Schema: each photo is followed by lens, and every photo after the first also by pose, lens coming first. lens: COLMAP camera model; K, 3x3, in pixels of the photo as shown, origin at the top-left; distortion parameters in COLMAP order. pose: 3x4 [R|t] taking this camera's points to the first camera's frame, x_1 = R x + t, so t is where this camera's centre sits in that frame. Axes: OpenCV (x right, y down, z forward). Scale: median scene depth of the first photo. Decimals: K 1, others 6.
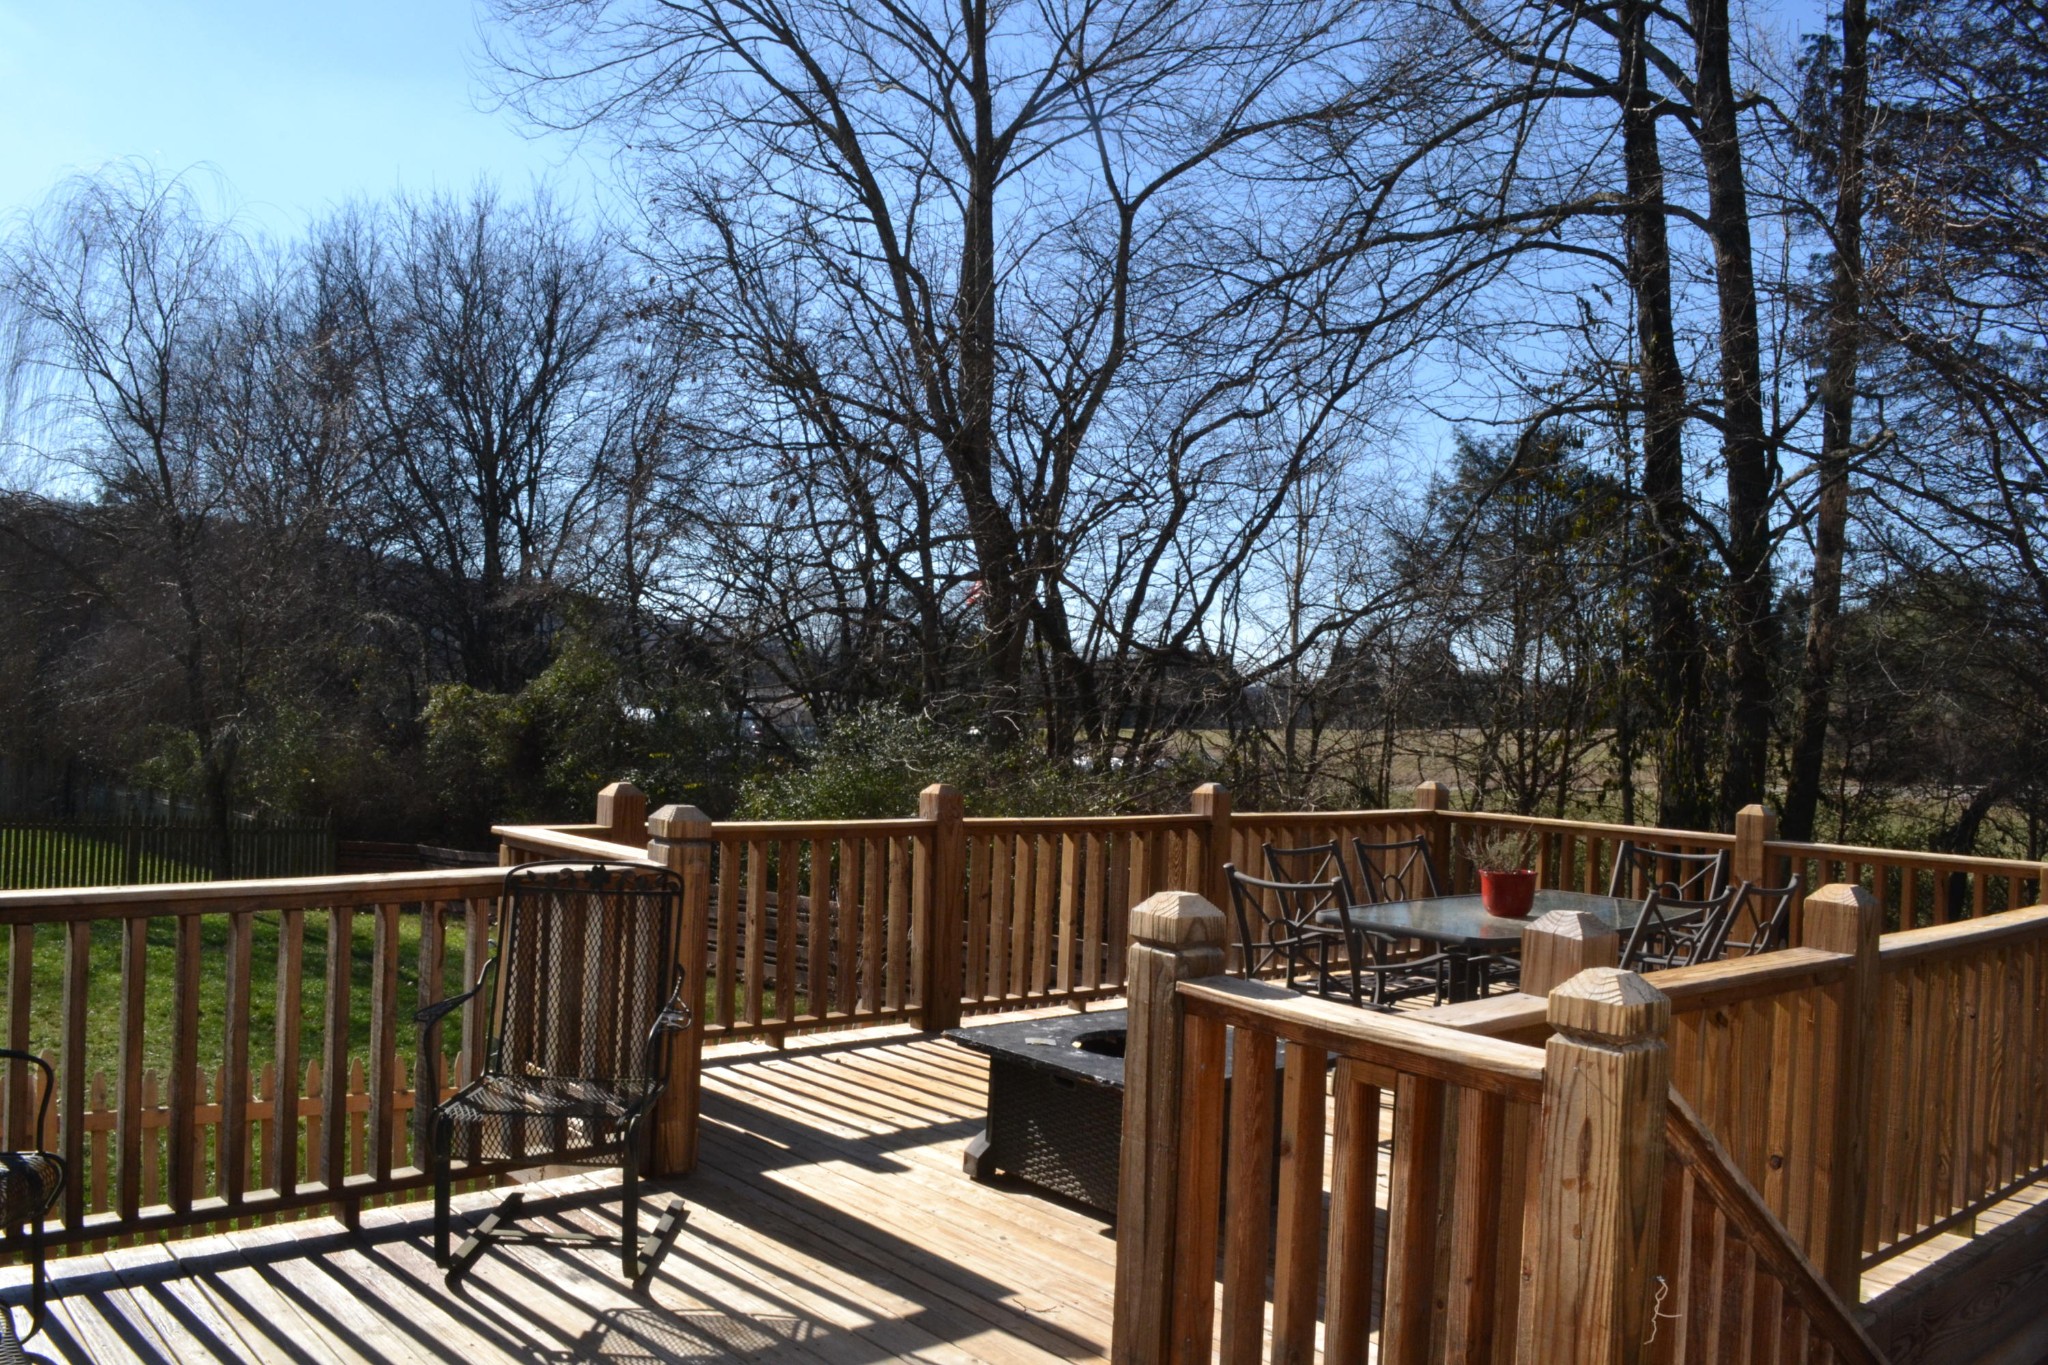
lens RADIAL K [[1646.2, 0, 1007.2], [0, 1646.2, 680.1], [0, 0, 1]] dist [-0.081057, 0.009914]
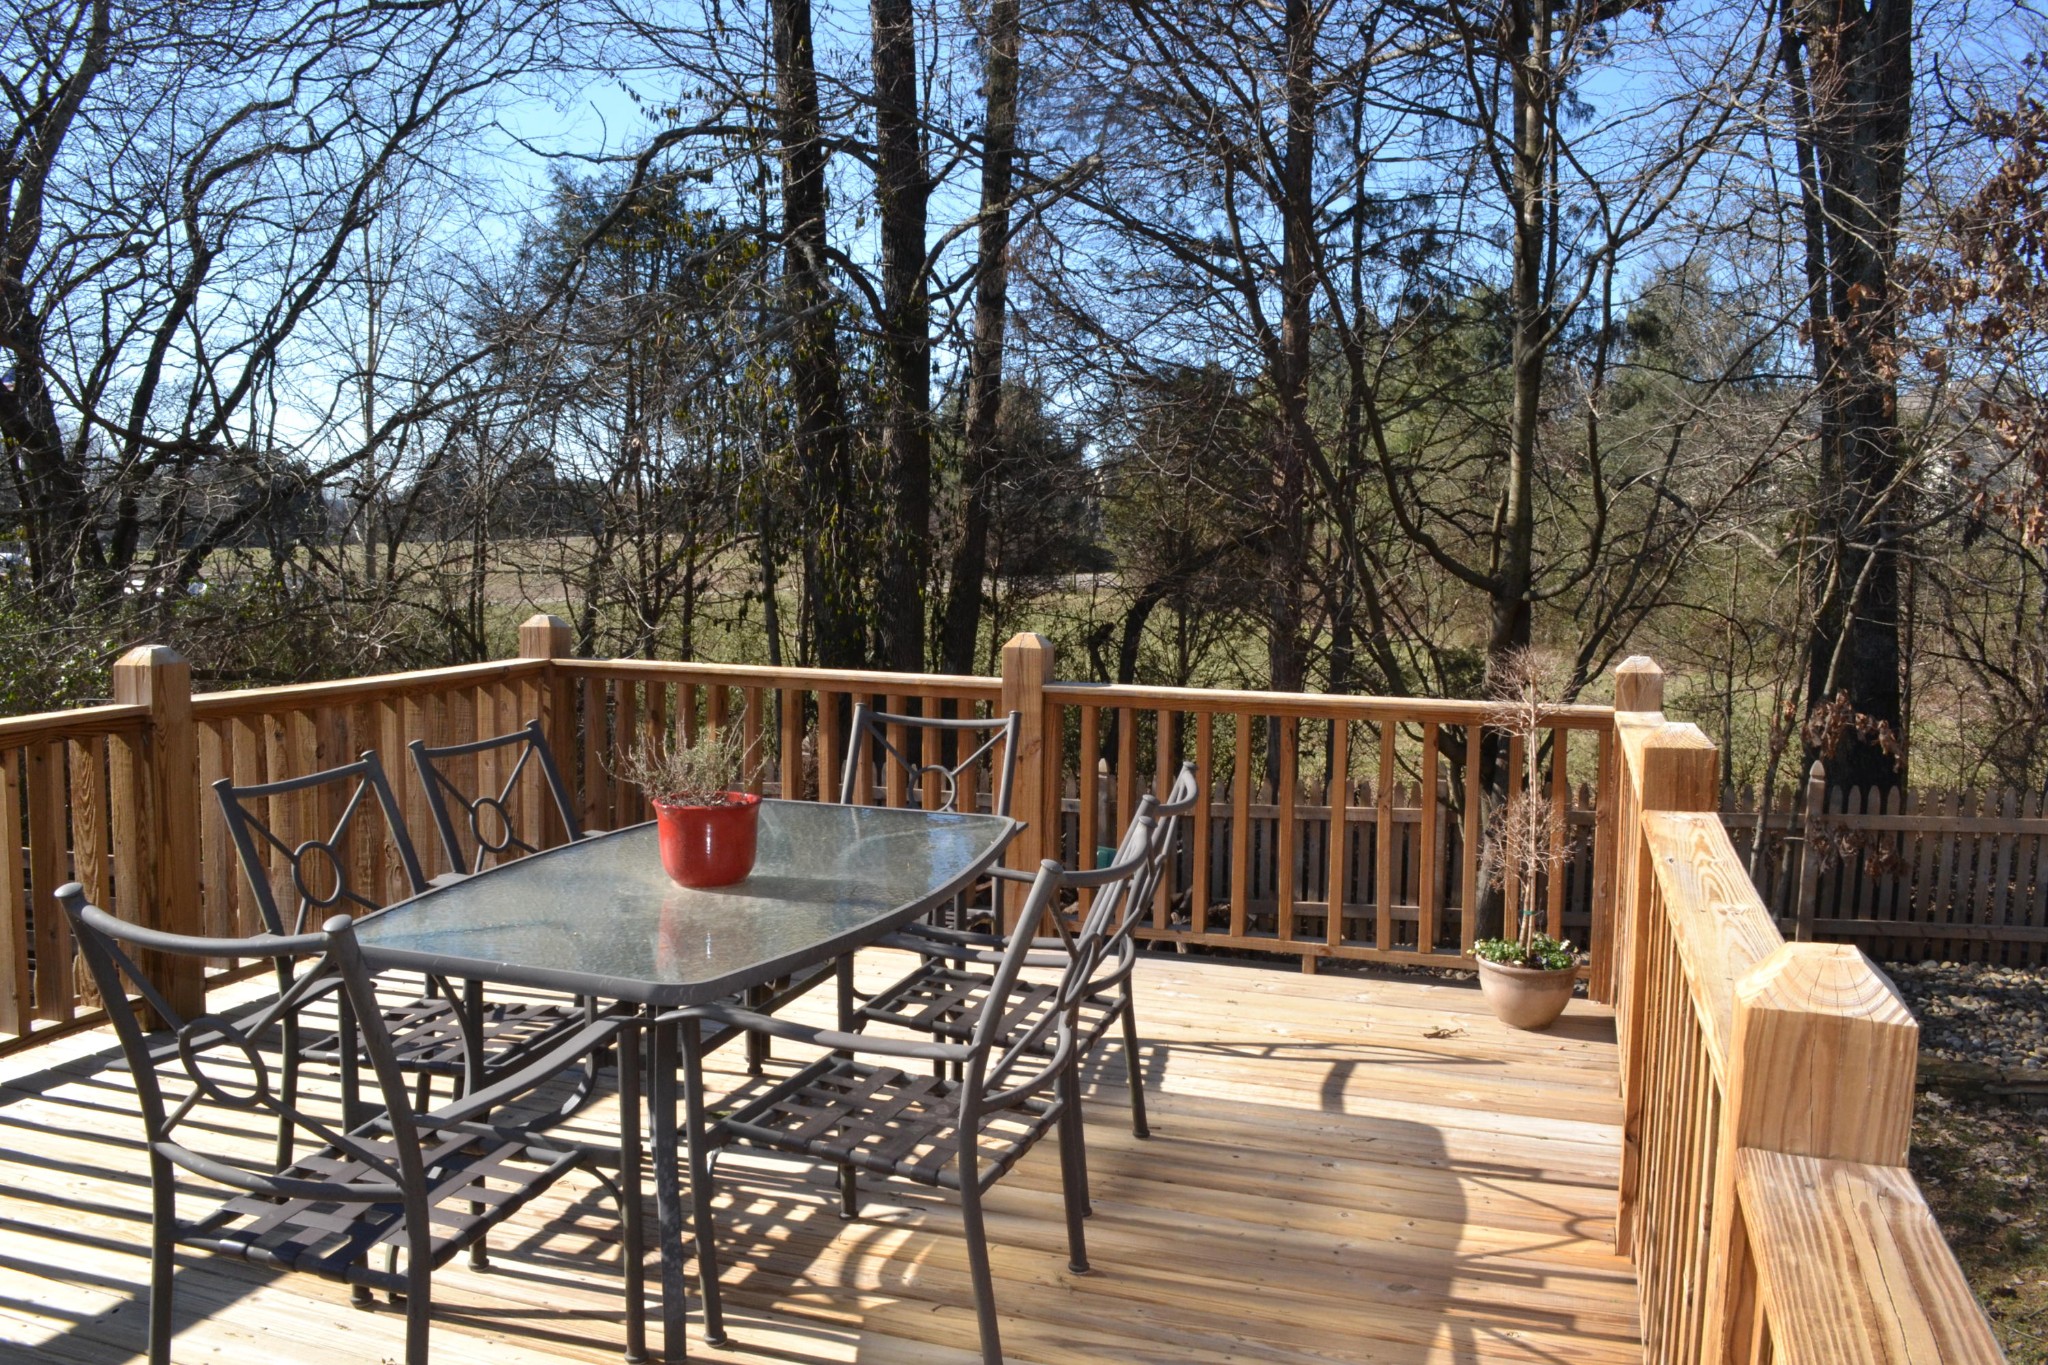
lens RADIAL K [[1646.2, 0, 1007.2], [0, 1646.2, 680.1], [0, 0, 1]] dist [-0.081057, 0.009914]
pose [[0.859176, -0.072603, 0.506504, 0.044595], [0.013216, 0.992701, 0.119876, 0.006068], [-0.511510, -0.096301, 0.853864, 0.179859]]
